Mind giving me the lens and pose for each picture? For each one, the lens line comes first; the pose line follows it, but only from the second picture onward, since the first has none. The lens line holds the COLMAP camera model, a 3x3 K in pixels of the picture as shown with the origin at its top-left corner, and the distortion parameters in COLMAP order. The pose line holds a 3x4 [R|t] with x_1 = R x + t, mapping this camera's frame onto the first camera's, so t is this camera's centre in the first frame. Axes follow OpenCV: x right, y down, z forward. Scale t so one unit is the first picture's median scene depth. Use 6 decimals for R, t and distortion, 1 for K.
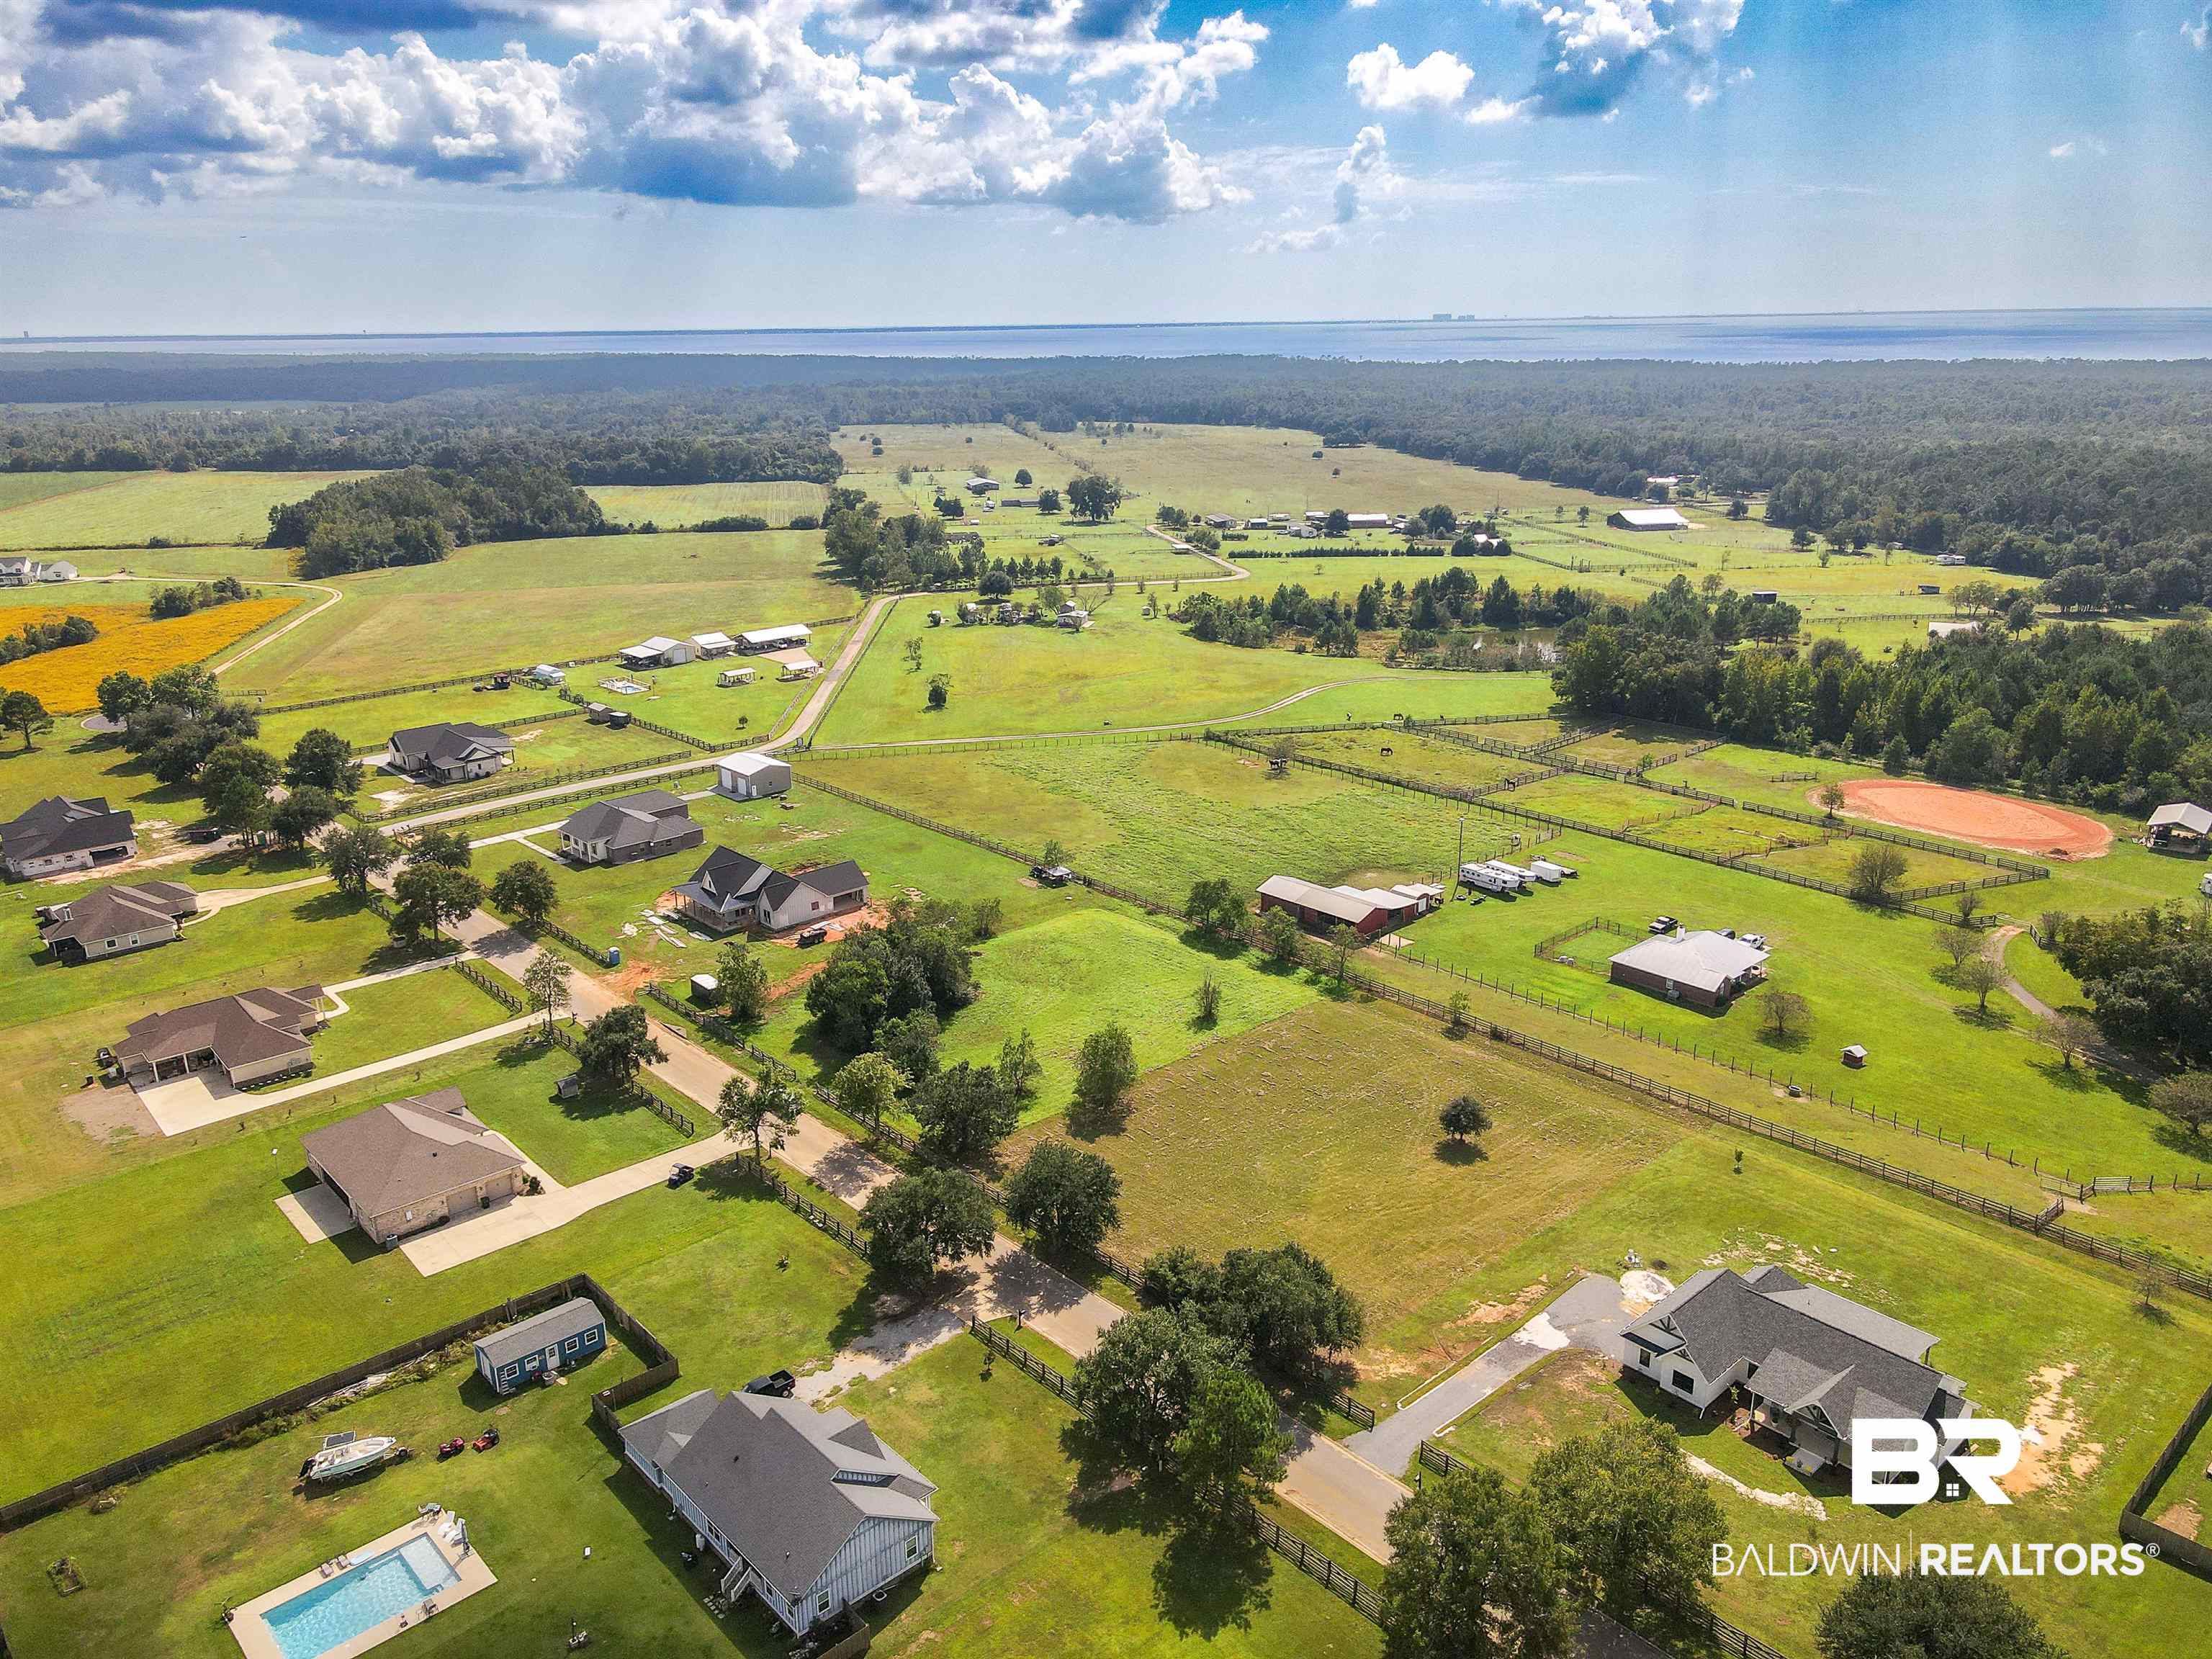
lens RADIAL K [[1624.6, 0, 1100.4], [0, 1624.6, 828.3], [0, 0, 1]] dist [-0.002407, 0.035327]
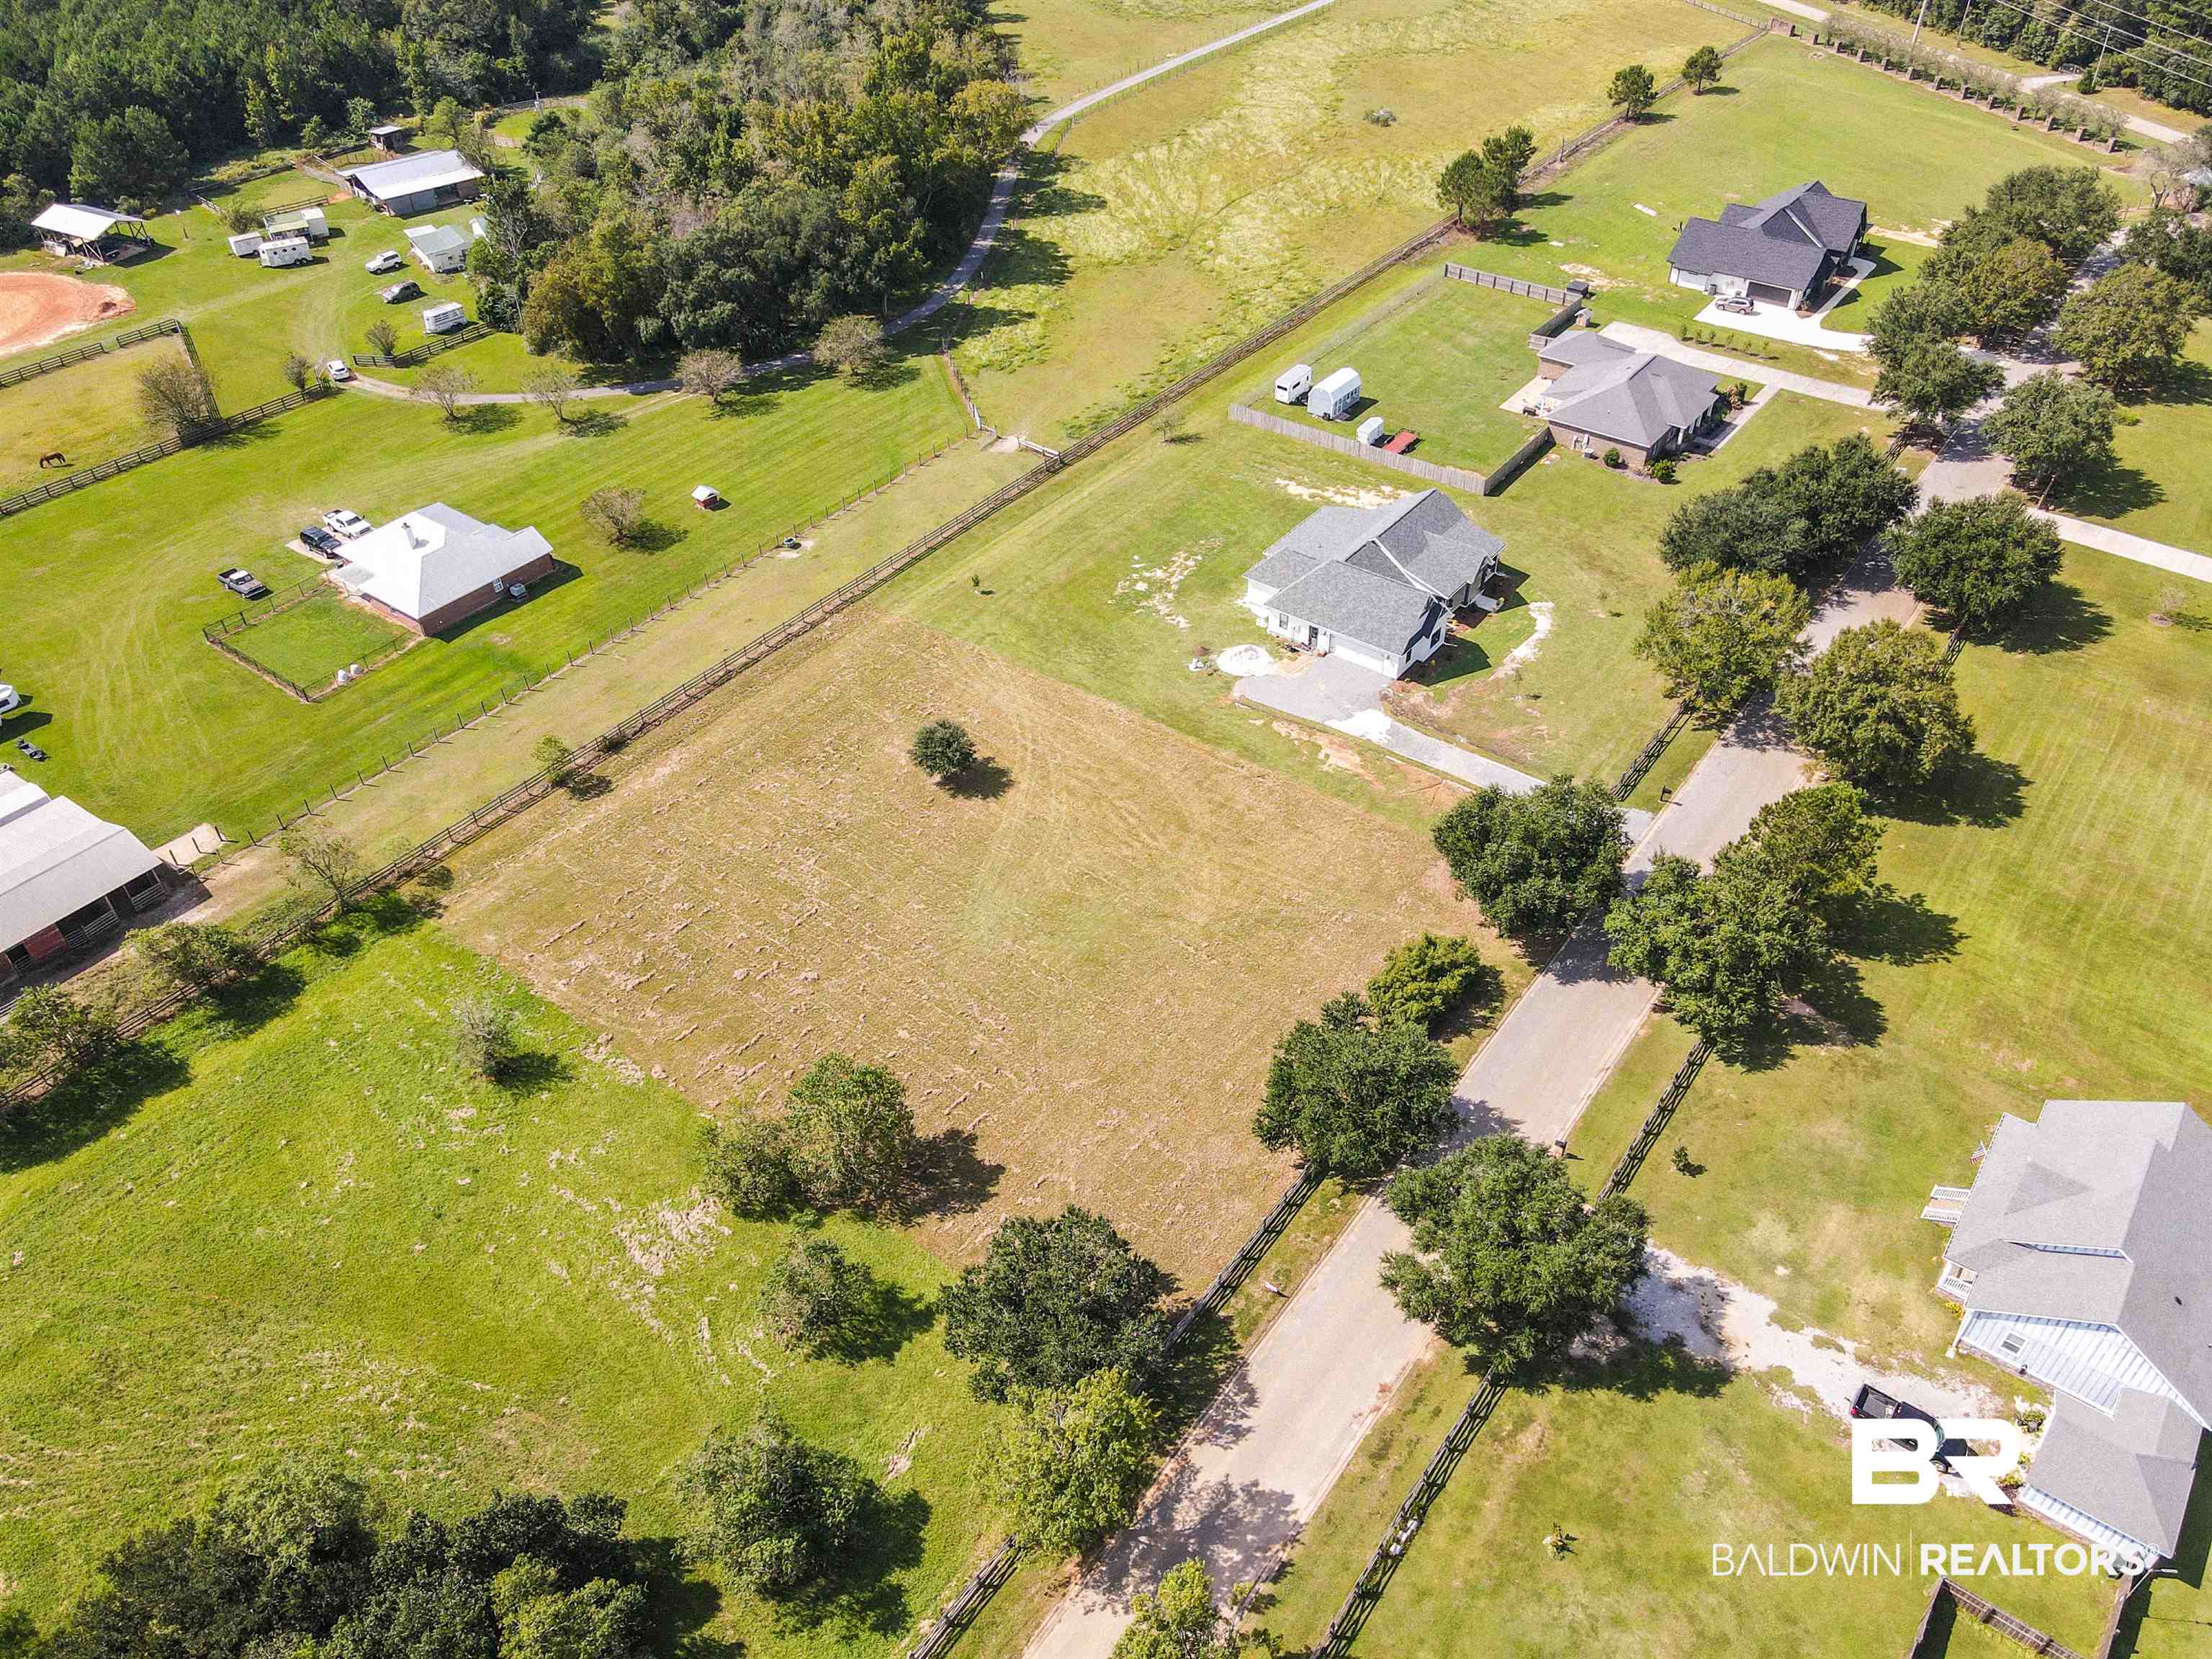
lens RADIAL K [[1622.4, 0, 1099.9], [0, 1622.4, 824.7], [0, 0, 1]] dist [0.005161, 0.015310]
pose [[-0.188502, -0.618451, 0.762880, -0.215751], [0.307327, 0.700642, 0.643934, -0.145068], [-0.932747, 0.355836, 0.057995, 0.515493]]
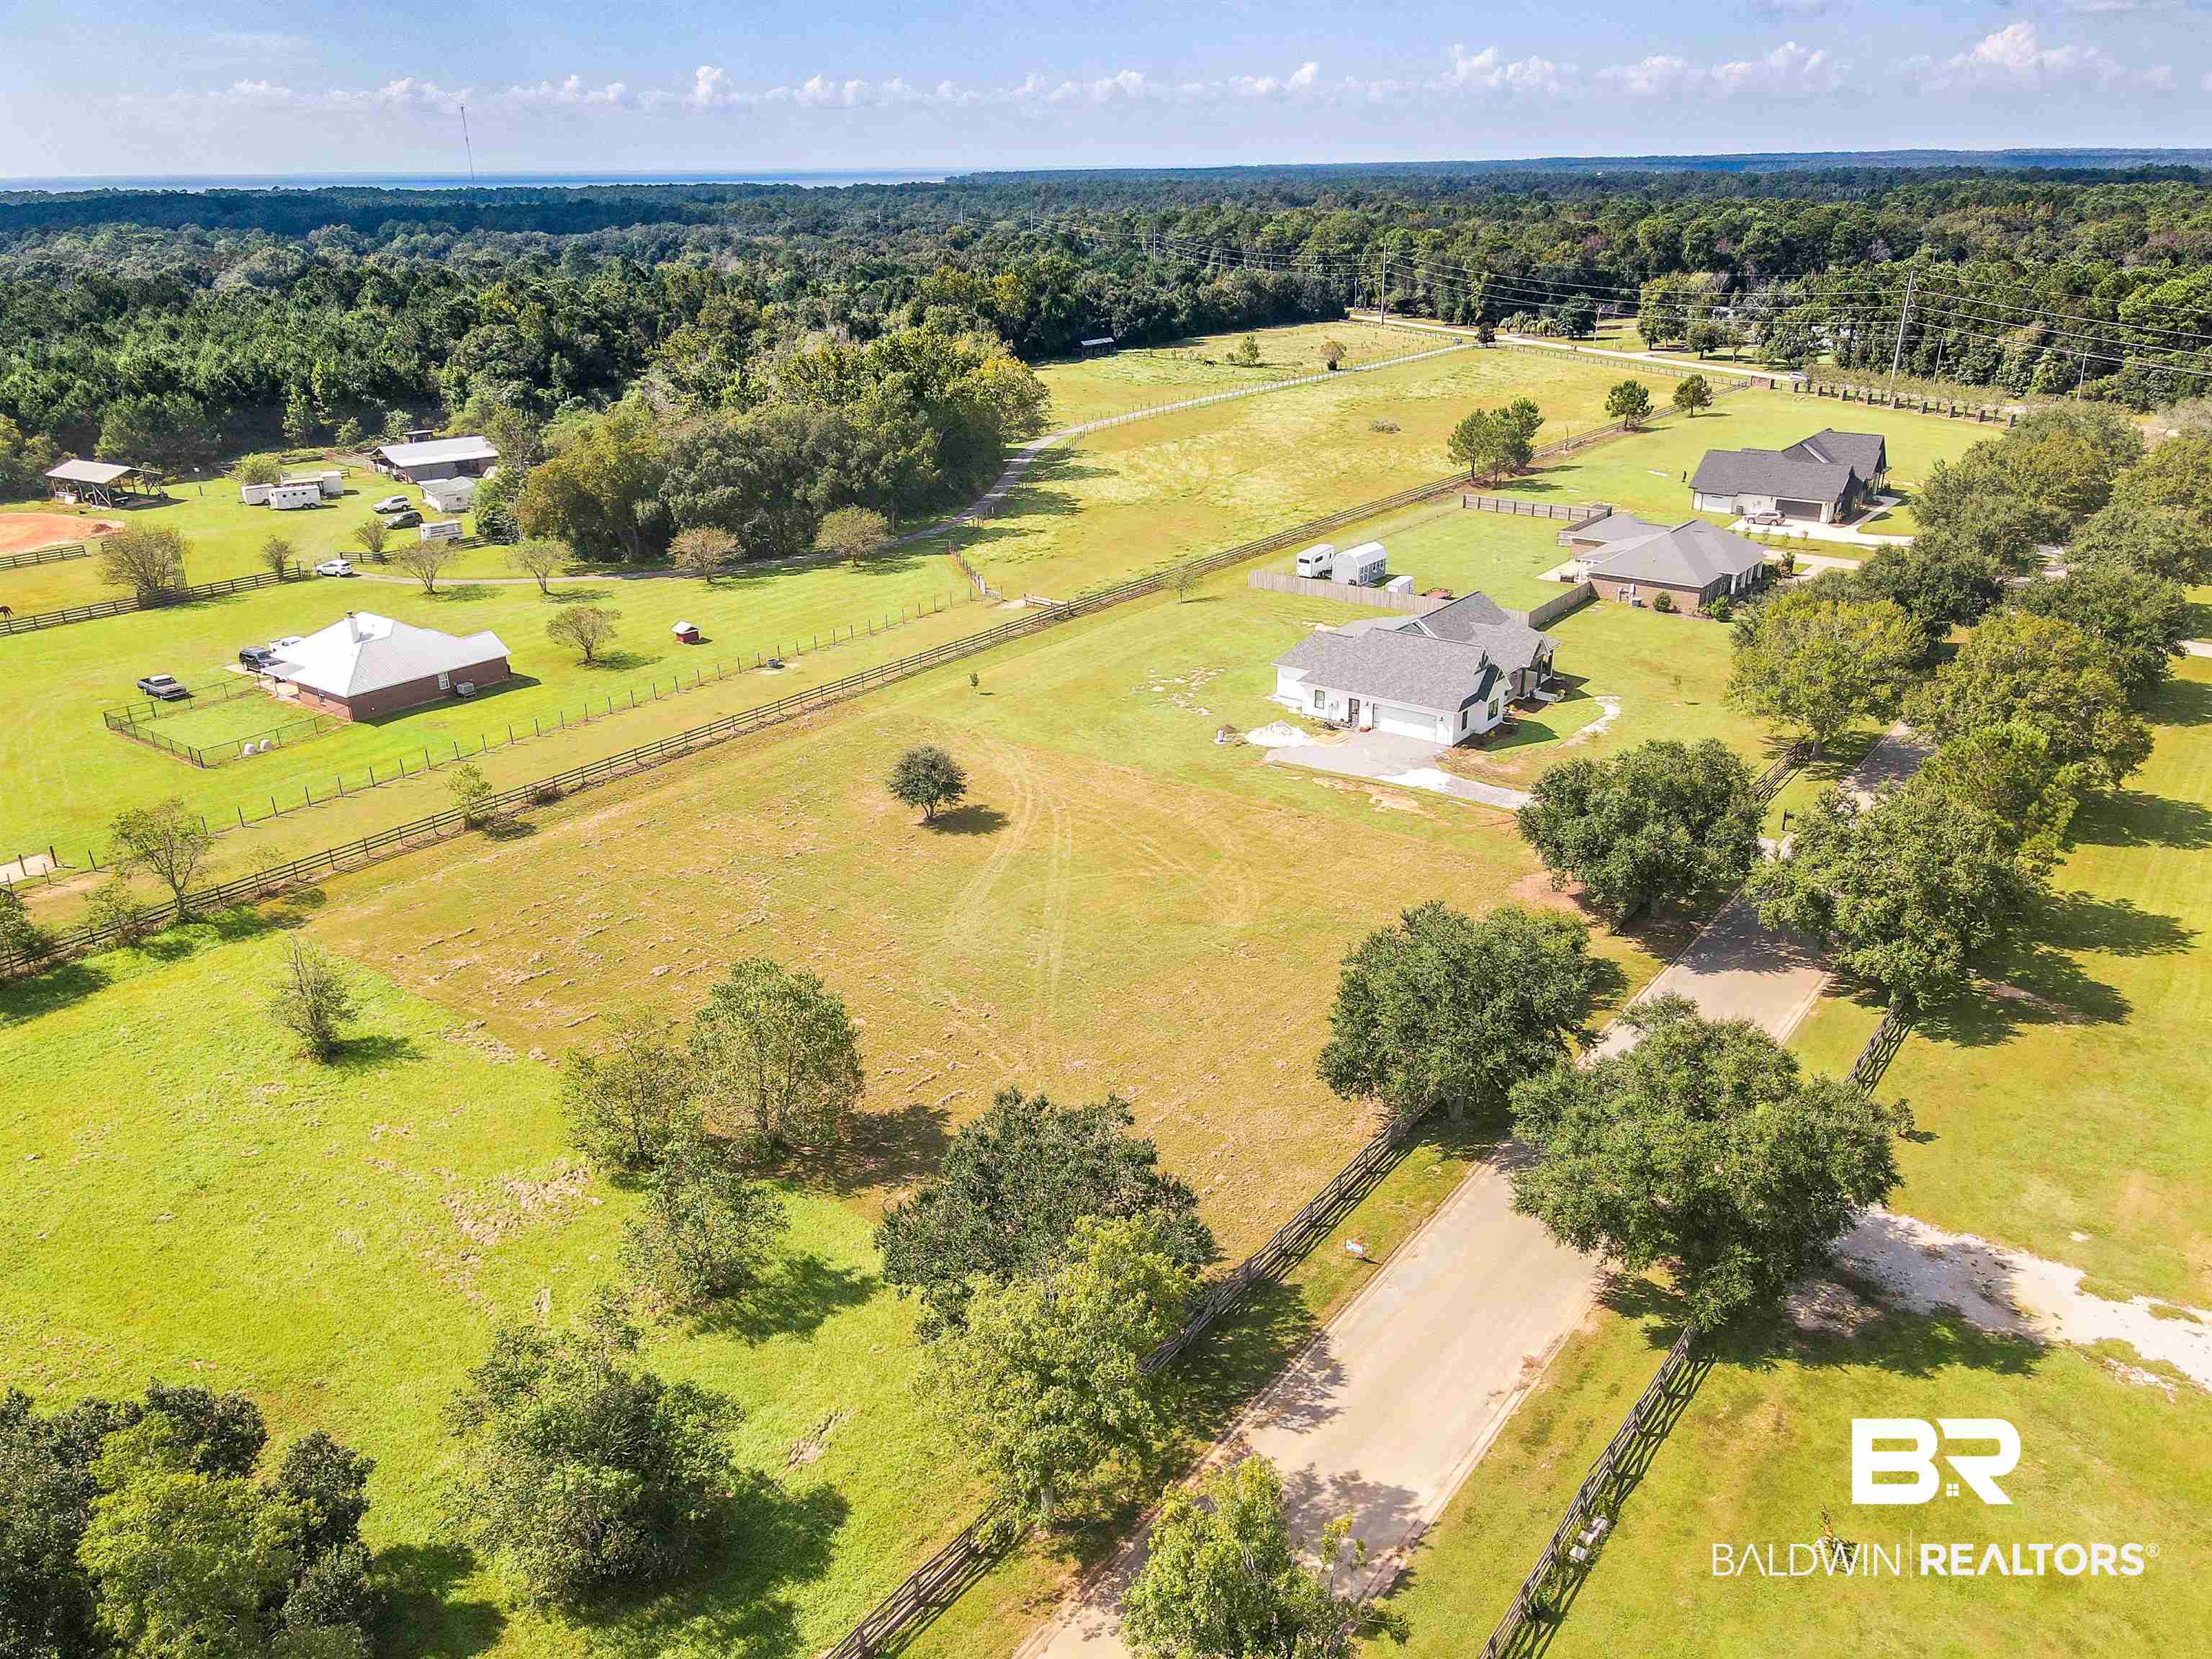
lens RADIAL K [[1615.8, 0, 1101.9], [0, 1615.8, 836.2], [0, 0, 1]] dist [-0.006132, 0.038150]
pose [[-0.182353, -0.365616, 0.912728, -0.211846], [0.308850, 0.860007, 0.406202, -0.021720], [-0.933466, 0.355968, -0.043904, 0.555281]]
